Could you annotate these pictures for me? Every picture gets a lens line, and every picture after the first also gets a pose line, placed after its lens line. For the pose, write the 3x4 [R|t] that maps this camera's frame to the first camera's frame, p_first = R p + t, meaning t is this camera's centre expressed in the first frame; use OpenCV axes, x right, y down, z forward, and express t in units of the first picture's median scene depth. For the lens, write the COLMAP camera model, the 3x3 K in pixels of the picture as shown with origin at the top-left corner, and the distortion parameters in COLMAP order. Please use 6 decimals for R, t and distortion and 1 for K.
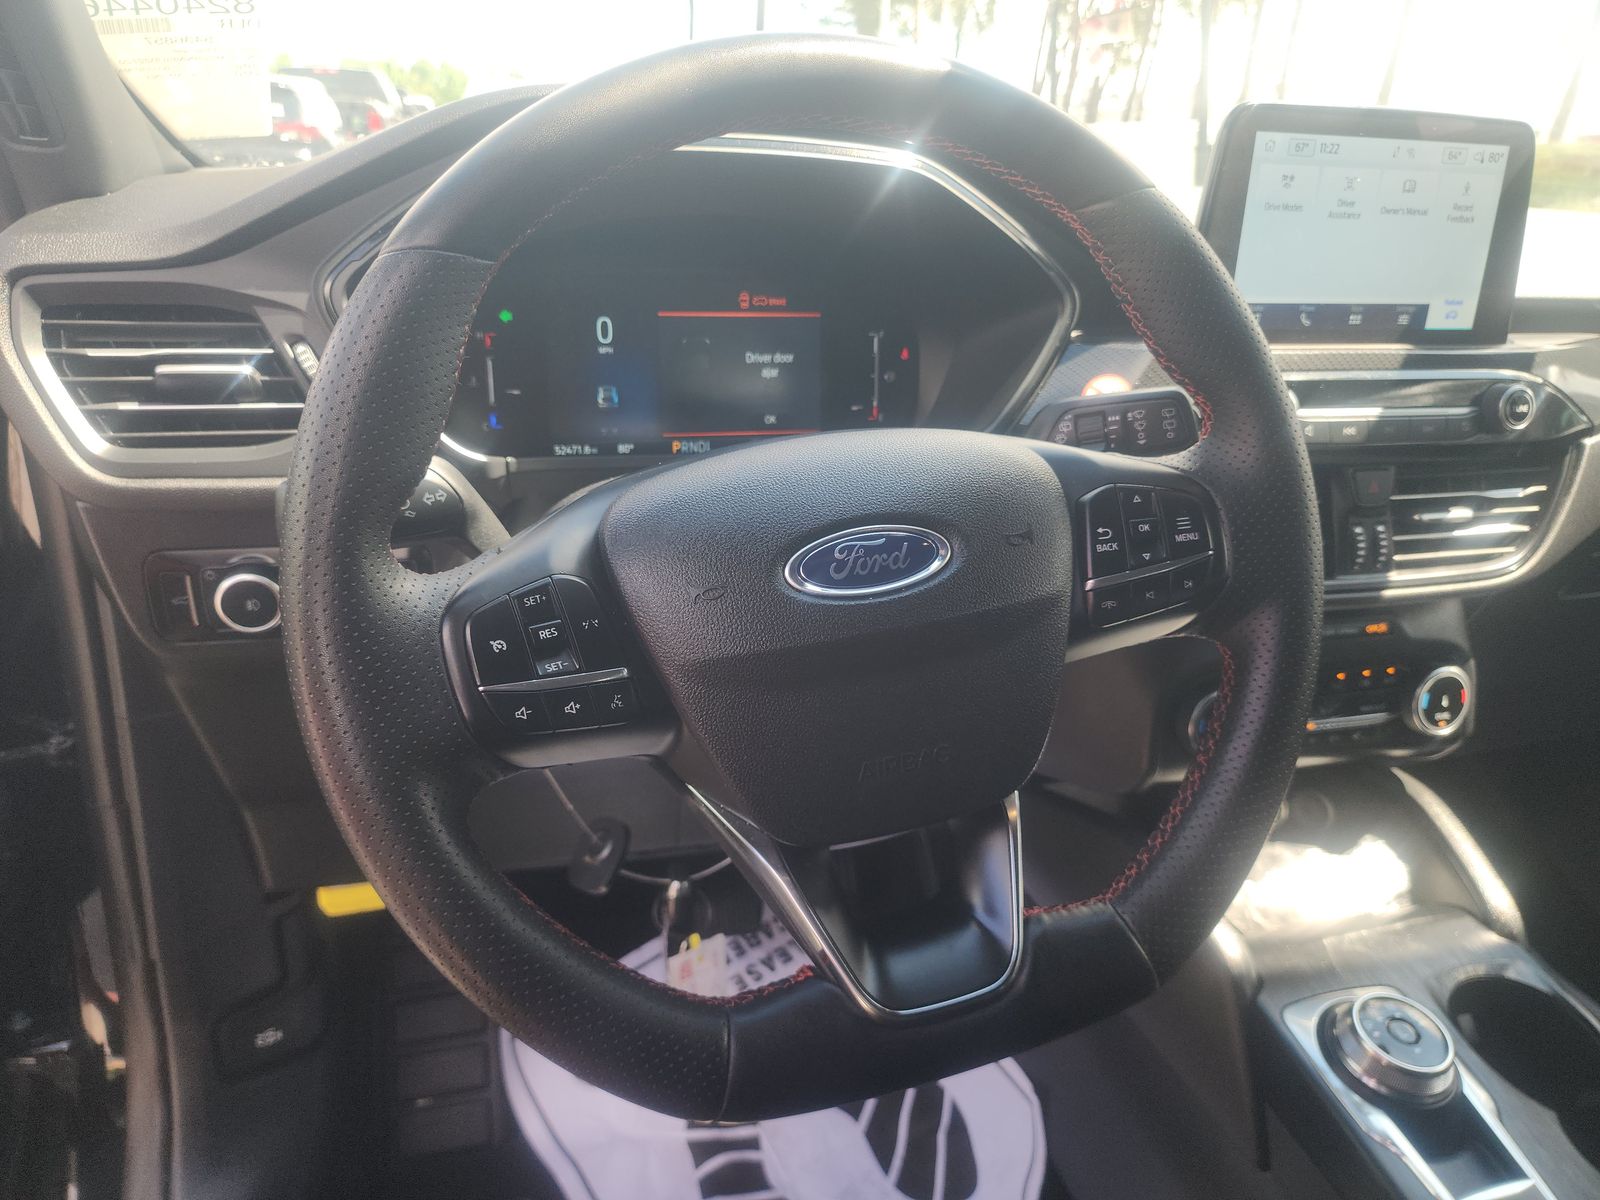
lens RADIAL K [[1070.6, 0, 798.1], [0, 1070.6, 591.9], [0, 0, 1]] dist [0.028059, -0.036616]
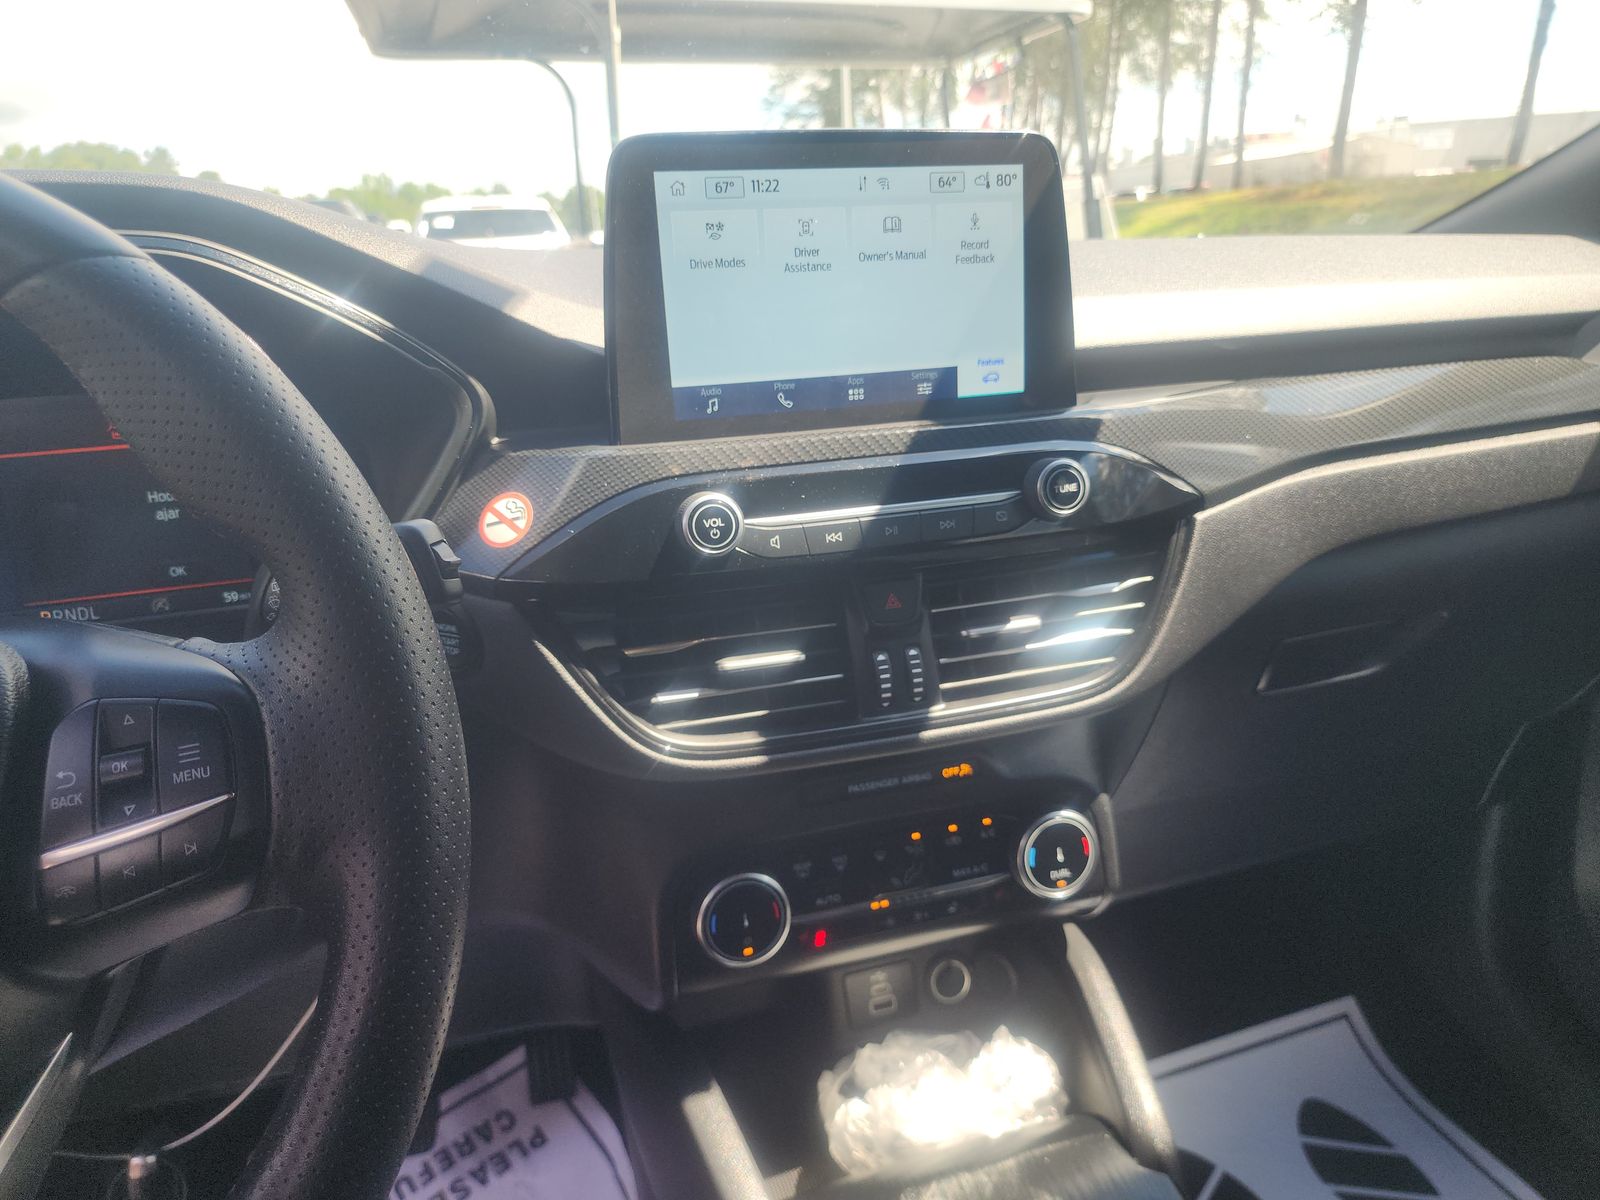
lens RADIAL K [[1070.6, 0, 806.8], [0, 1070.6, 603.9], [0, 0, 1]] dist [0.028059, -0.036616]
pose [[0.996667, -0.081515, -0.003087, 0.462991], [0.081175, 0.994820, -0.061190, -0.052026], [0.008059, 0.060736, 0.998121, 0.214181]]
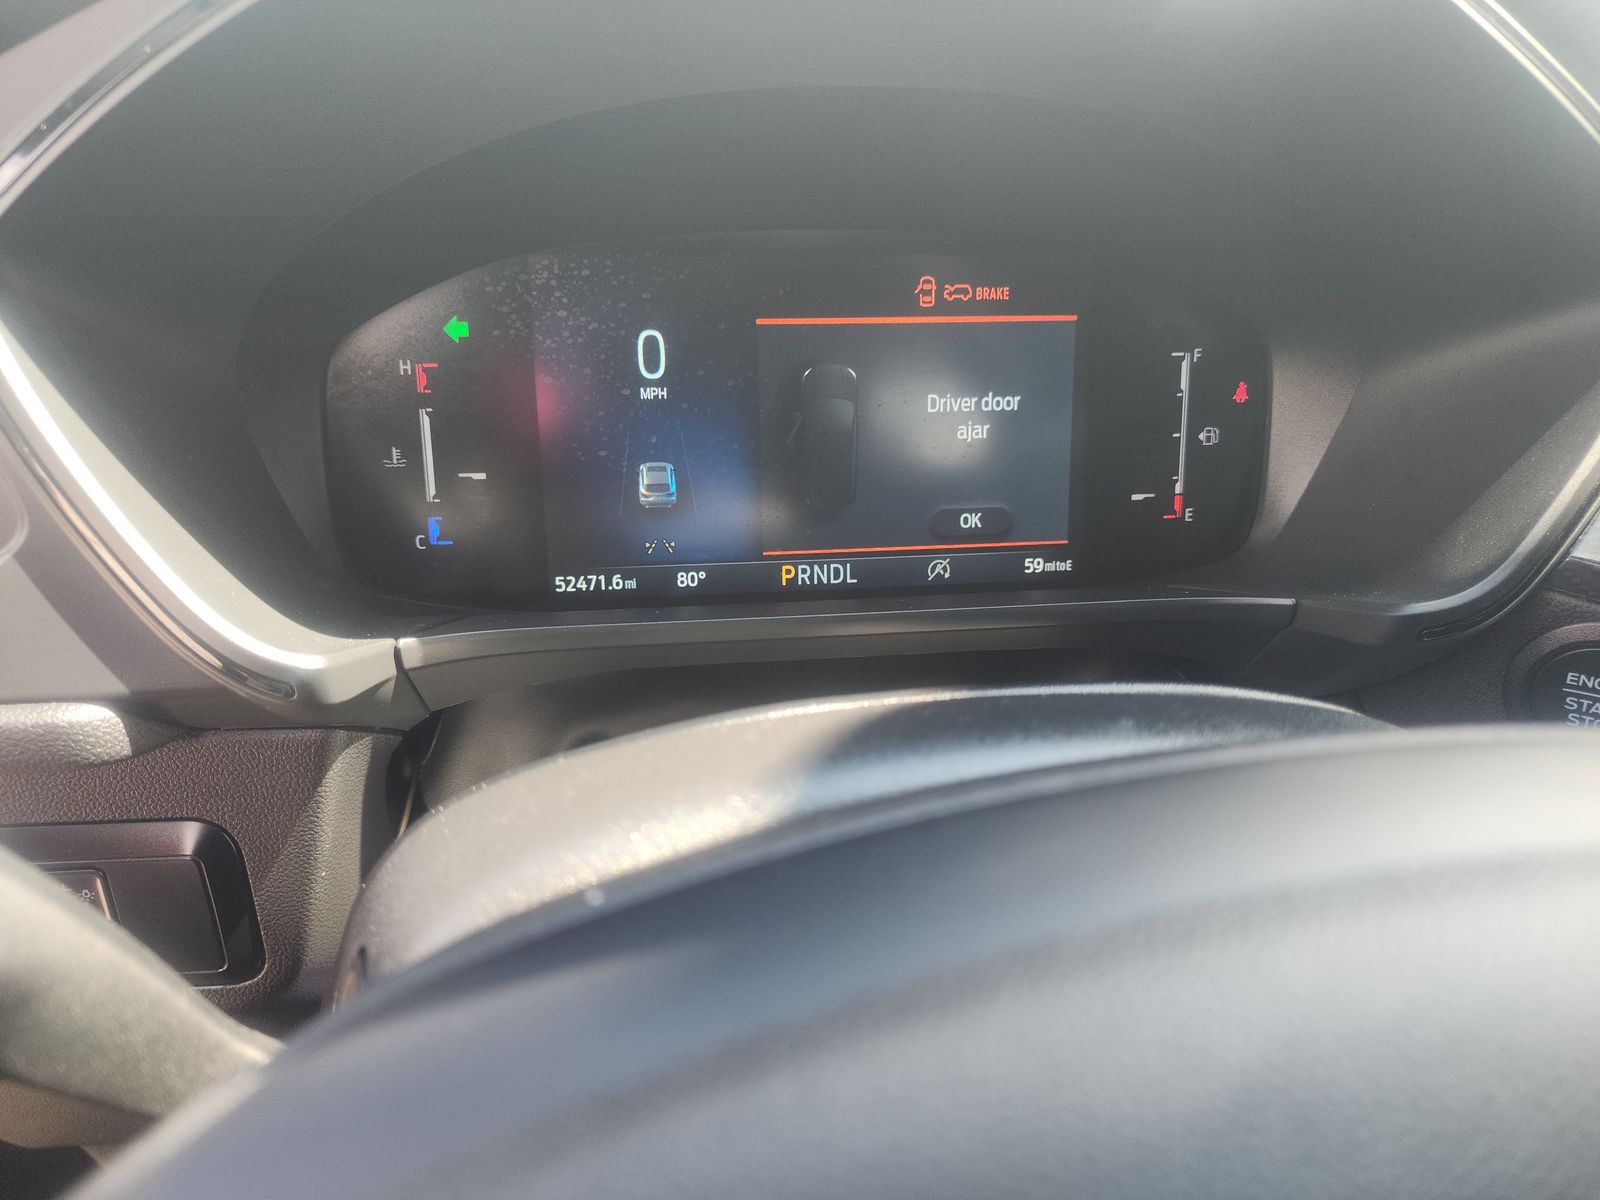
lens RADIAL K [[1070.6, 0, 795.9], [0, 1070.6, 599.2], [0, 0, 1]] dist [0.028059, -0.036616]
pose [[0.986221, 0.029345, -0.162807, -0.024850], [-0.028372, 0.999563, 0.008301, -0.130877], [0.162980, -0.003568, 0.986623, 0.496220]]
